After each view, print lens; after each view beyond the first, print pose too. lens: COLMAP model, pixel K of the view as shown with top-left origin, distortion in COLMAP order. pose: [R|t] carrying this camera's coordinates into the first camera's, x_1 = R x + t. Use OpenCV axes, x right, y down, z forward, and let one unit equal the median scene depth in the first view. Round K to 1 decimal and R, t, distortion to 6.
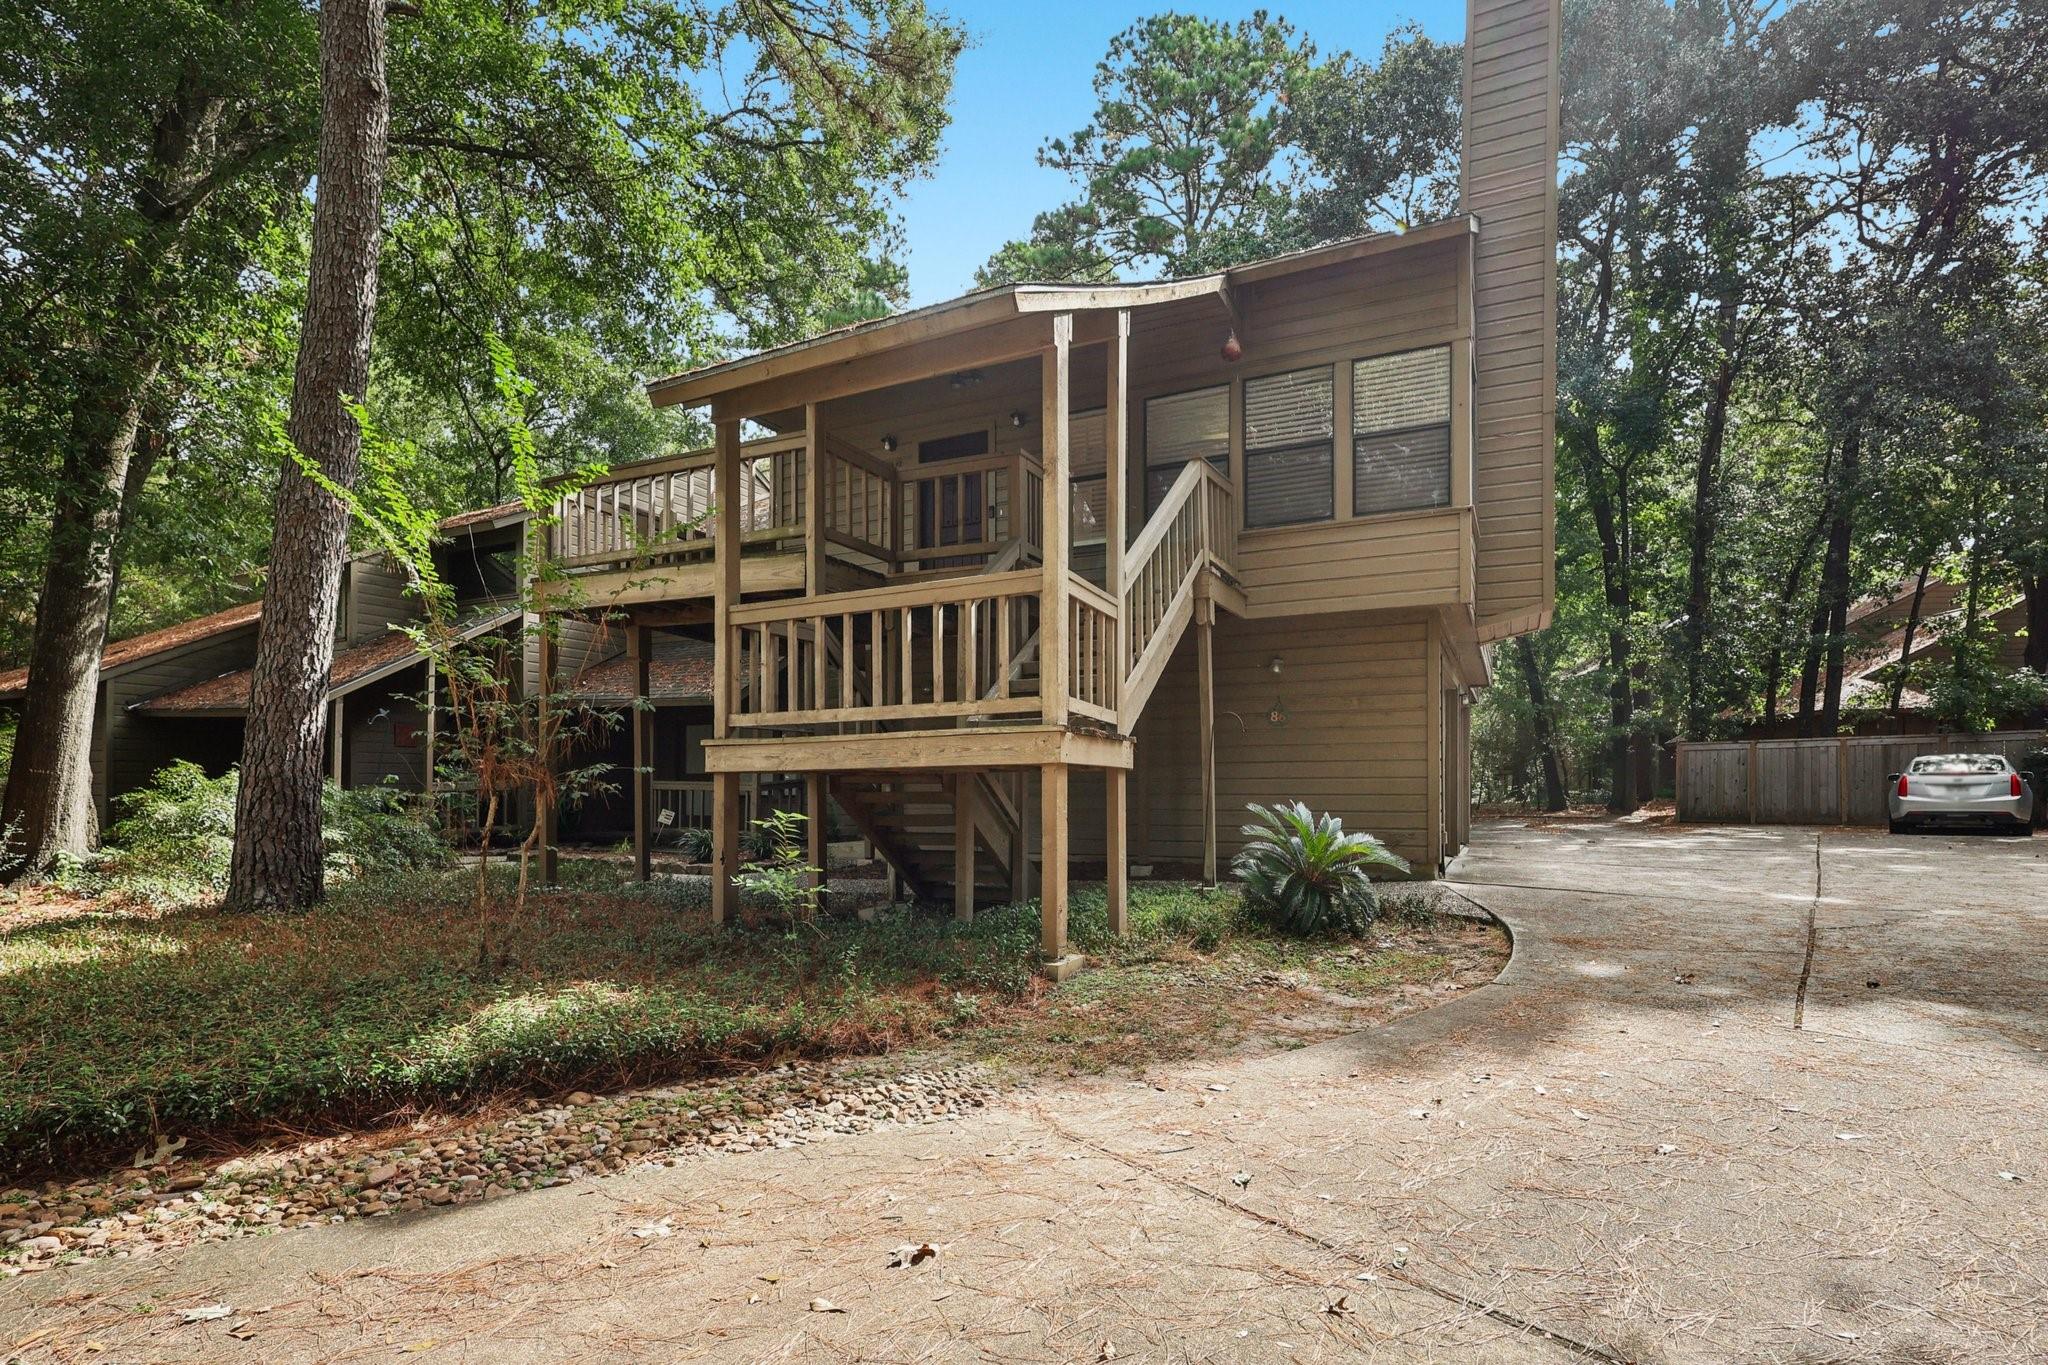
lens RADIAL K [[991.3, 0, 986.3], [0, 991.3, 774.9], [0, 0, 1]] dist [0.001671, 0.000634]
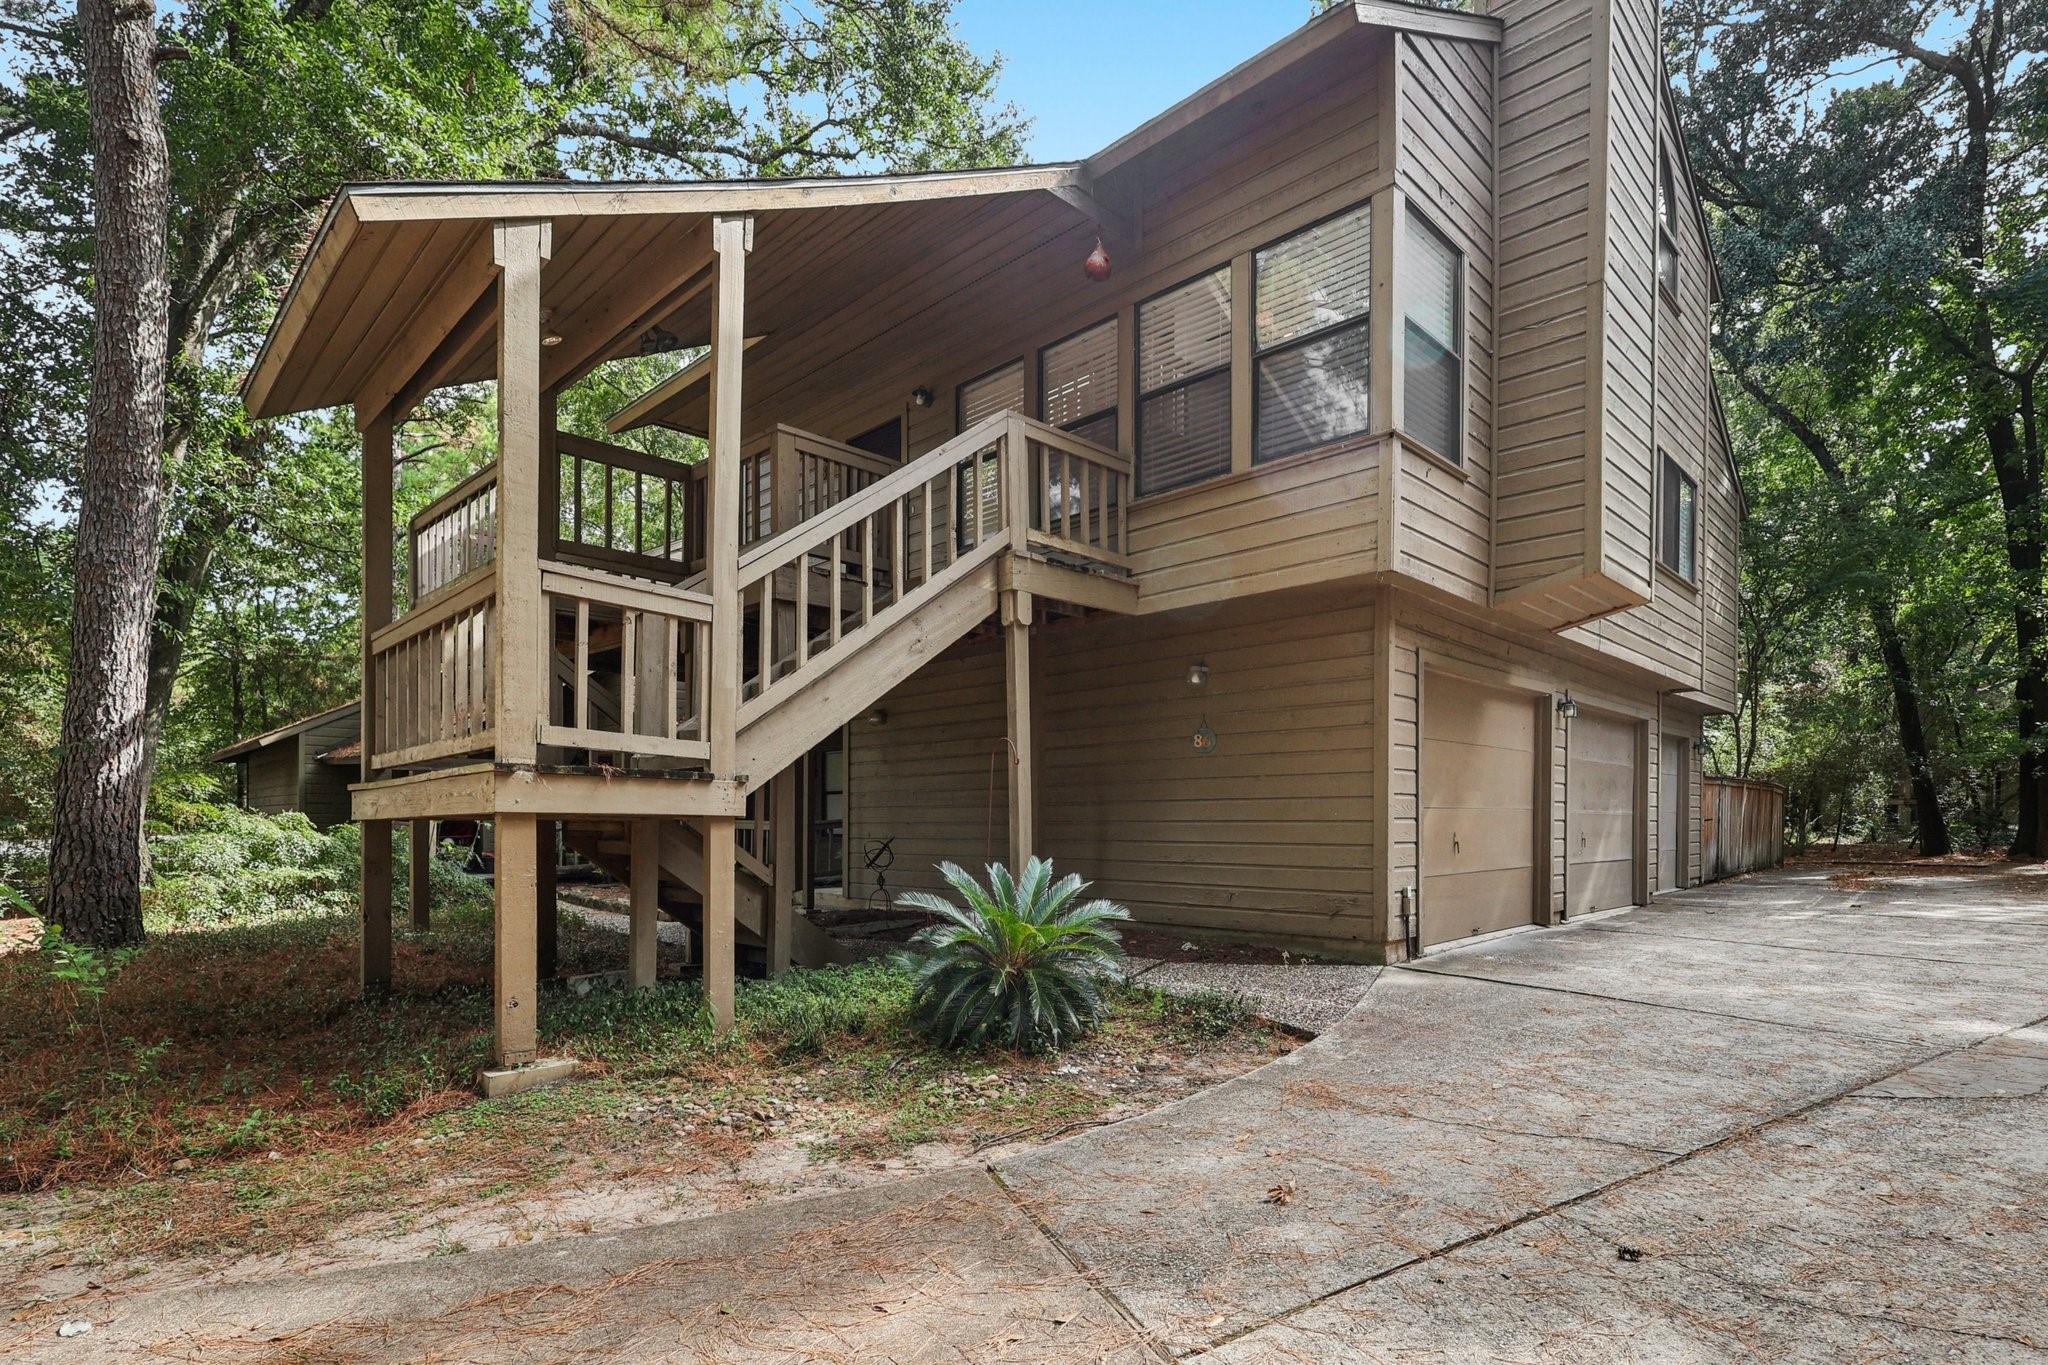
lens RADIAL K [[991.3, 0, 1051.6], [0, 991.3, 816.8], [0, 0, 1]] dist [0.001671, 0.000634]
pose [[0.951373, -0.001579, -0.308037, 0.566916], [0.004884, 0.999939, 0.009957, -0.011103], [0.308003, -0.010977, 0.951322, 0.317891]]
